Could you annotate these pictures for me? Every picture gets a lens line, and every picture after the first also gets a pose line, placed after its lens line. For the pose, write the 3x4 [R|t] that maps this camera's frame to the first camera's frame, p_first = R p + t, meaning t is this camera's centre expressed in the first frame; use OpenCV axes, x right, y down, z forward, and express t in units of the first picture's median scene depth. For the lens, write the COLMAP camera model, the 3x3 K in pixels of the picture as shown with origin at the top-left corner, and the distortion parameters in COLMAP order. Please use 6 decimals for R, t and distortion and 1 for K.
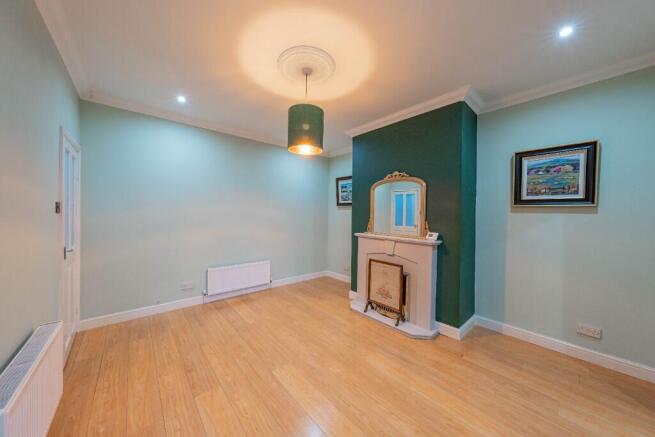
lens RADIAL K [[220.5, 0, 327.1], [0, 220.5, 217.0], [0, 0, 1]] dist [0.000597, 0.000147]
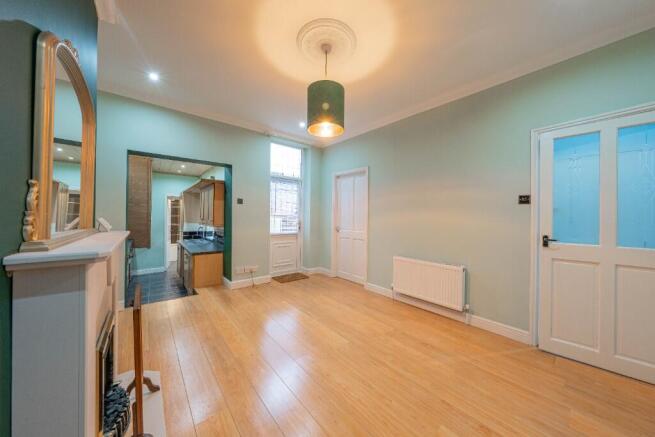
lens RADIAL K [[220.5, 0, 329.0], [0, 220.5, 217.4], [0, 0, 1]] dist [0.000597, 0.000147]
pose [[-0.999319, -0.027214, 0.024937, -0.105052], [-0.026785, 0.999490, 0.017406, 0.040325], [-0.025398, 0.016726, -0.999537, 1.403196]]
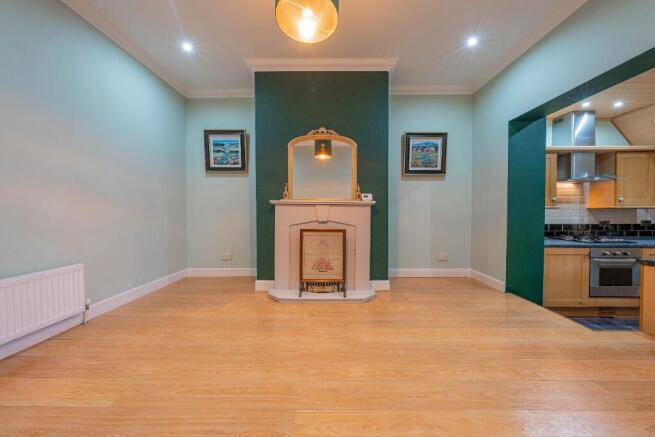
lens RADIAL K [[220.5, 0, 327.0], [0, 220.5, 215.7], [0, 0, 1]] dist [0.000597, 0.000147]
pose [[0.669456, -0.027625, 0.742338, -0.355930], [0.017935, 0.999618, 0.021026, 0.133207], [-0.742635, -0.000762, 0.669696, 0.420180]]
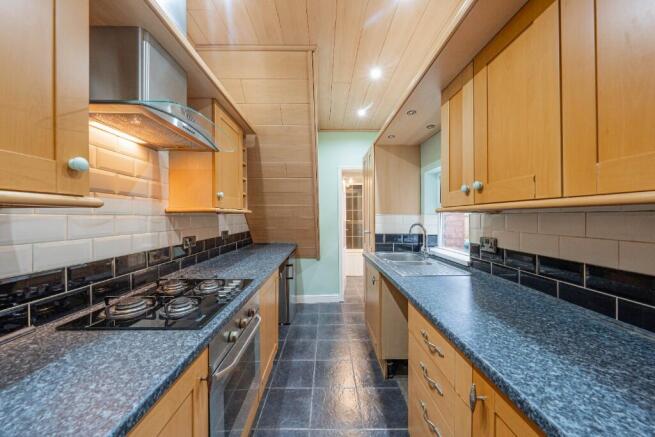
lens RADIAL K [[220.5, 0, 327.5], [0, 220.5, 218.9], [0, 0, 1]] dist [0.000597, 0.000147]
pose [[-0.766204, -0.017099, 0.642370, 0.763735], [0.001024, 0.999612, 0.027831, 0.145571], [-0.642596, 0.021982, -0.765889, 0.333138]]
